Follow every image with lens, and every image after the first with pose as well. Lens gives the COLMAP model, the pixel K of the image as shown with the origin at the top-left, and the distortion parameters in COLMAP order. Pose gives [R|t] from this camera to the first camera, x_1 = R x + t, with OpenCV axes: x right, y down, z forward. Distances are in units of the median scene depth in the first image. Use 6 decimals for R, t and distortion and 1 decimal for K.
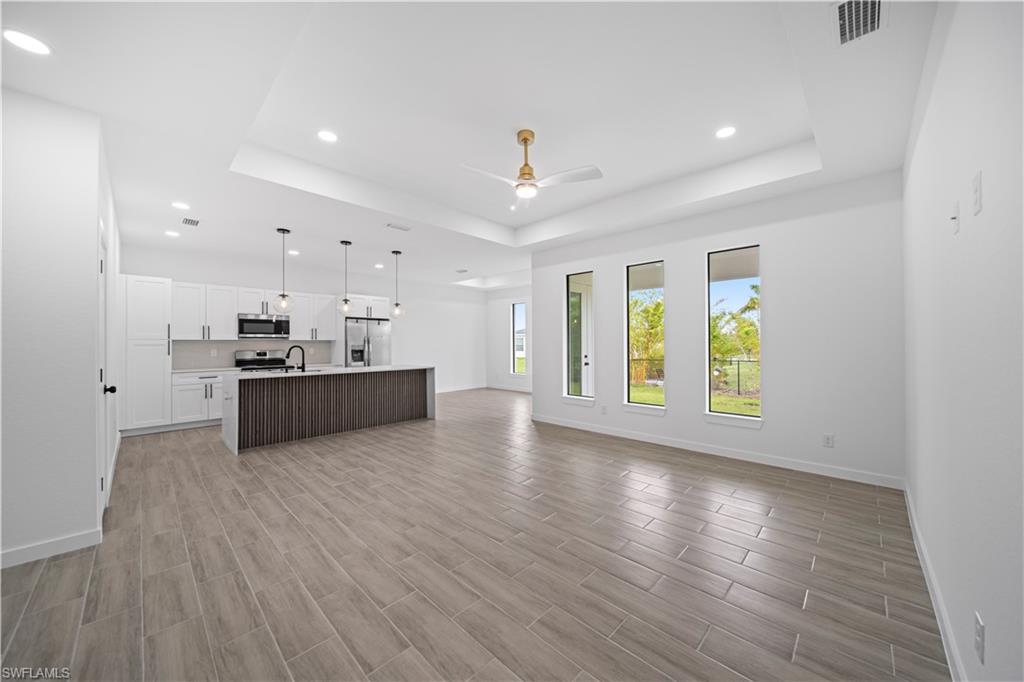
lens RADIAL K [[365.0, 0, 518.9], [0, 365.0, 341.8], [0, 0, 1]] dist [0.001233, -0.000945]
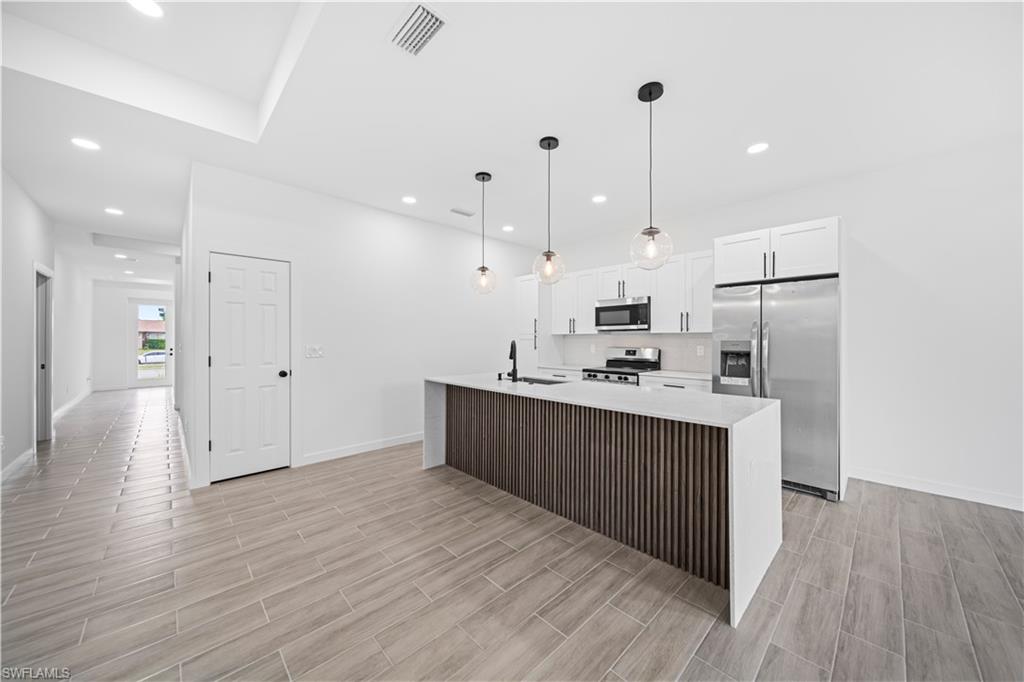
lens RADIAL K [[365.0, 0, 521.8], [0, 365.0, 341.9], [0, 0, 1]] dist [0.001233, -0.000945]
pose [[-0.027880, 0.007179, -0.999585, 0.038722], [0.000172, 0.999974, 0.007177, 0.007312], [0.999611, 0.000028, -0.027881, 0.851940]]
